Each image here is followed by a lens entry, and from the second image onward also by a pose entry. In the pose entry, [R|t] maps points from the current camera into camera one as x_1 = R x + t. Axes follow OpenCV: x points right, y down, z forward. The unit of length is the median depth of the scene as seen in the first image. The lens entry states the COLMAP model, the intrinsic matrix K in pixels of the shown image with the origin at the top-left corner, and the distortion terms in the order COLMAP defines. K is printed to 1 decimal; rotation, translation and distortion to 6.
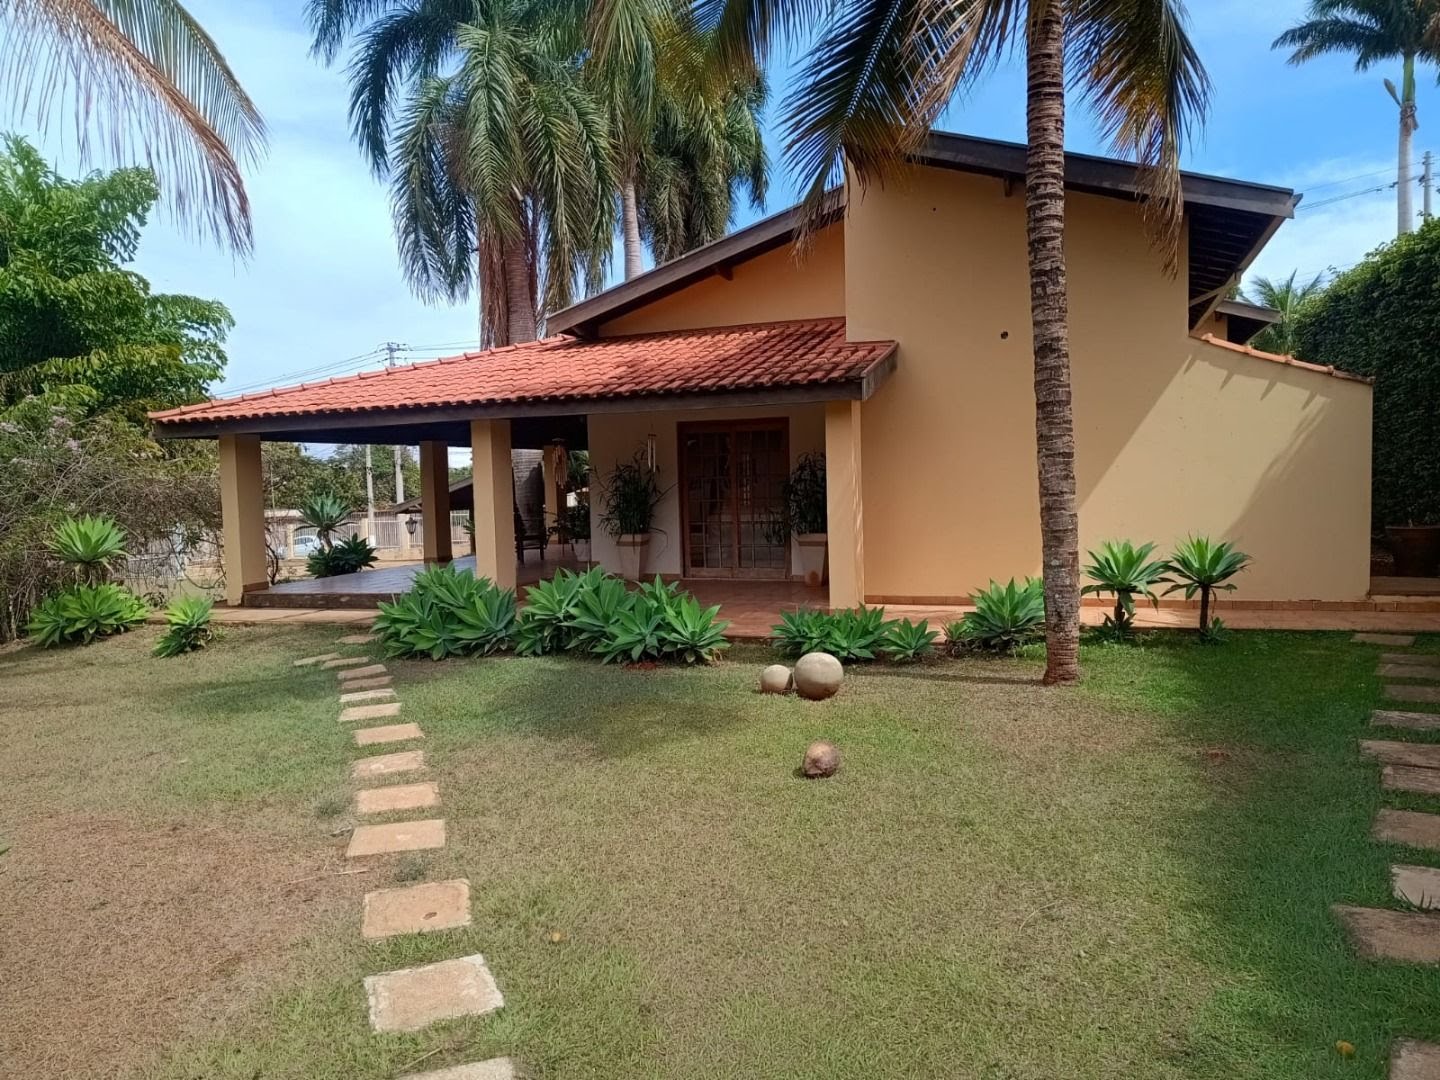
lens RADIAL K [[967.4, 0, 720.5], [0, 967.4, 551.8], [0, 0, 1]] dist [0.050702, -0.064621]
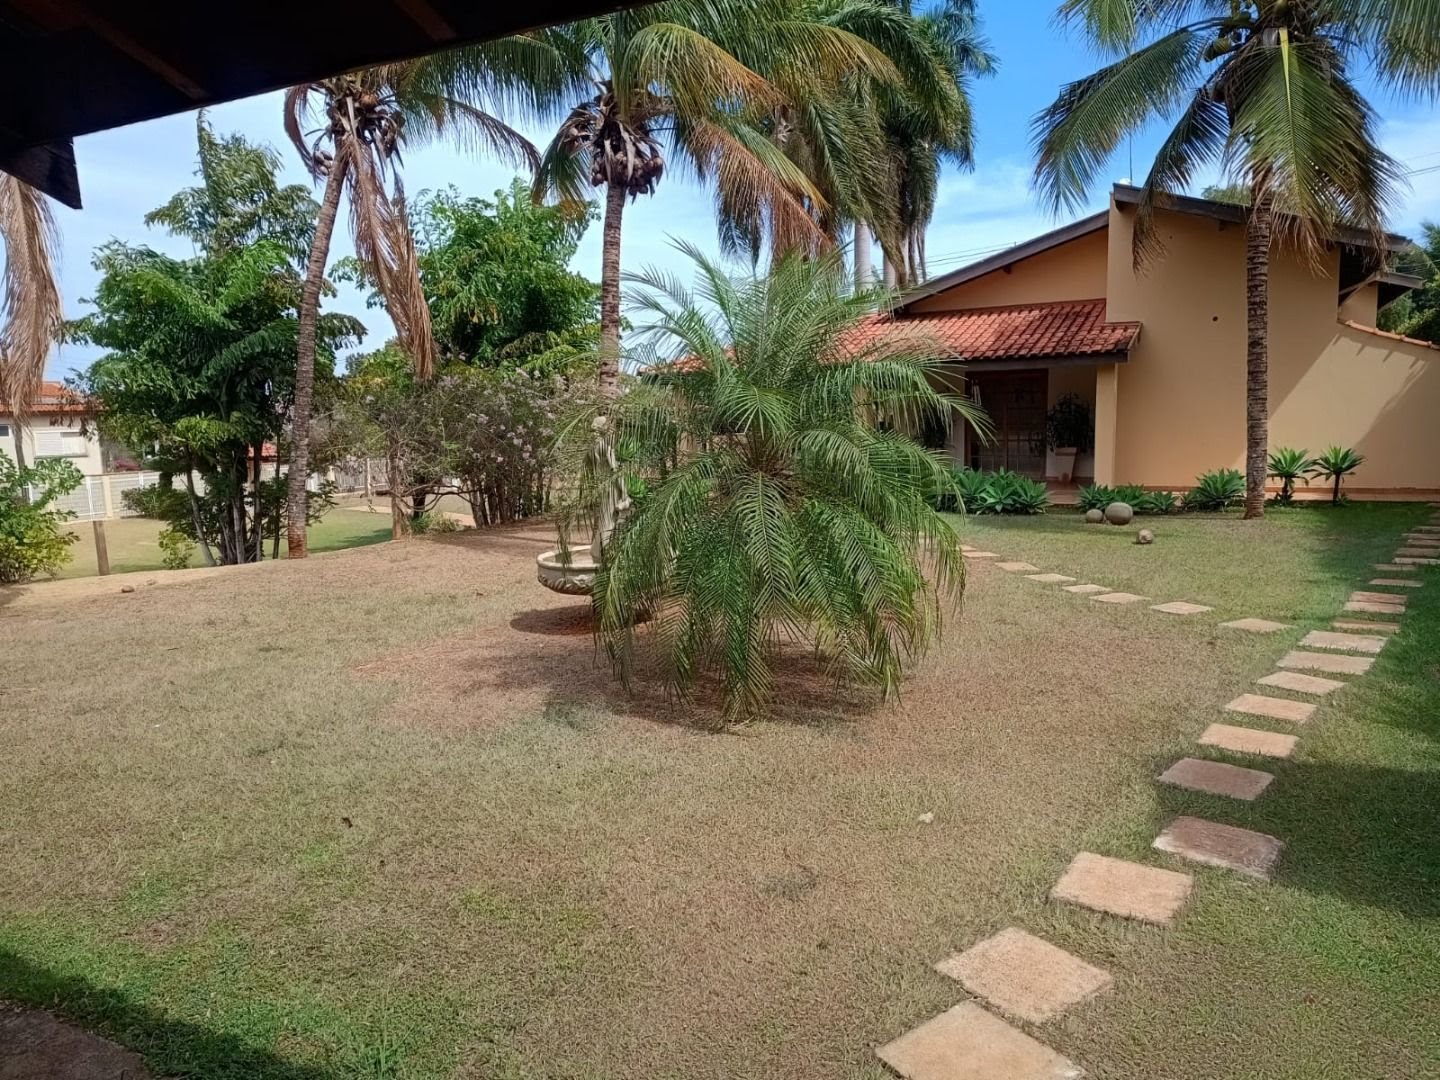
lens RADIAL K [[956.9, 0, 718.6], [0, 956.9, 554.8], [0, 0, 1]] dist [0.057888, -0.090856]
pose [[0.991847, 0.022309, -0.125468, -0.381600], [-0.012916, 0.997086, 0.075183, 0.063448], [0.126779, -0.072949, 0.989245, -0.856967]]
